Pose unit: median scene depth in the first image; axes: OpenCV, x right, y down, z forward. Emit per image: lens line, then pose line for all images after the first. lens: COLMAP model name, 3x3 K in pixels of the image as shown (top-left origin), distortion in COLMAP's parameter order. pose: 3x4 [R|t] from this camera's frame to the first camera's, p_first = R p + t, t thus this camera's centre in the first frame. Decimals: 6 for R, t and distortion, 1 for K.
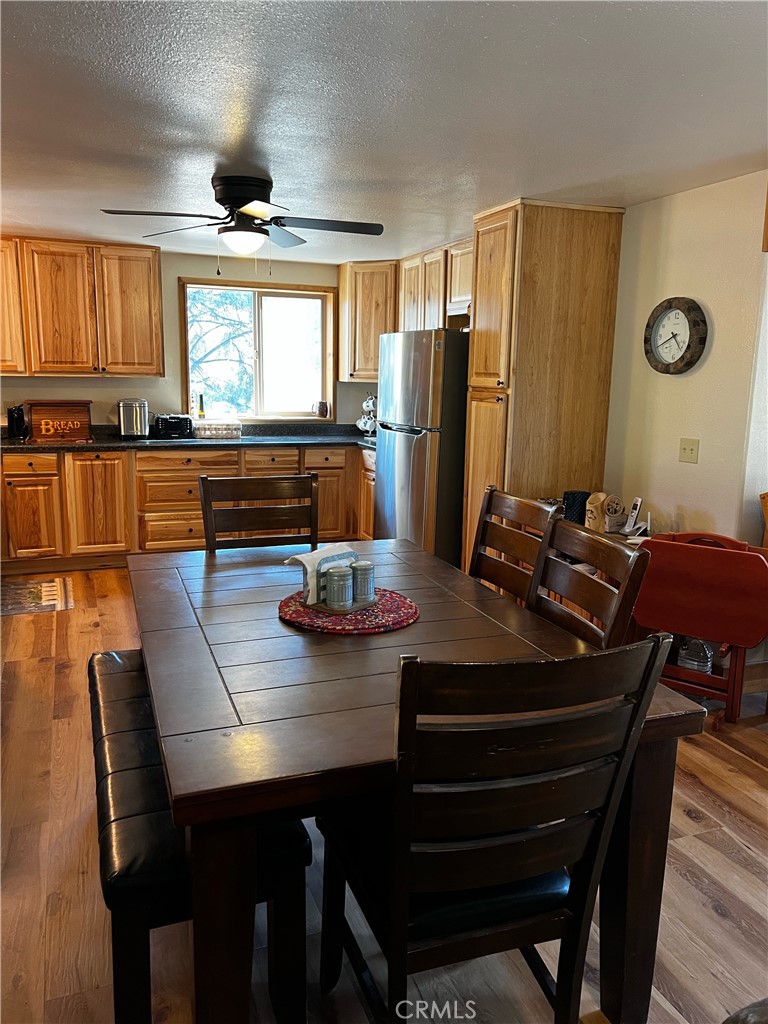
lens RADIAL K [[762.3, 0, 385.0], [0, 762.3, 516.9], [0, 0, 1]] dist [0.044802, -0.057053]
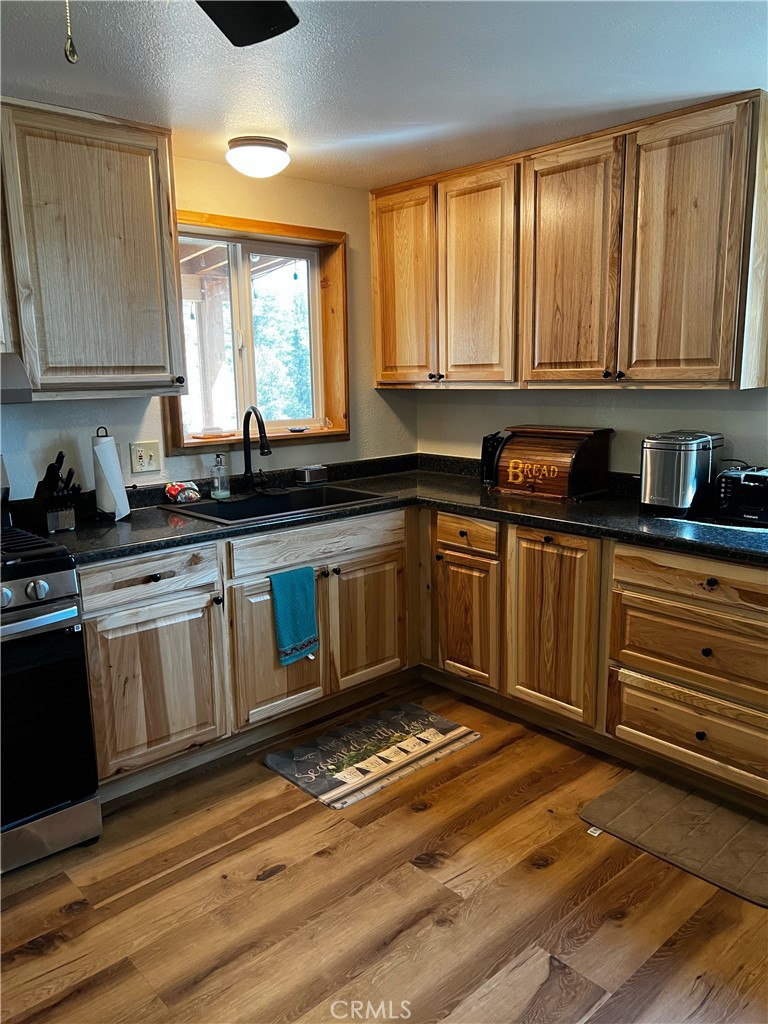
lens RADIAL K [[762.3, 0, 385.0], [0, 762.3, 516.9], [0, 0, 1]] dist [0.044802, -0.057053]
pose [[0.346687, 0.155704, -0.924967, 0.075191], [-0.154556, 0.982129, 0.107397, -0.132337], [0.925160, 0.105726, 0.364556, 0.691271]]
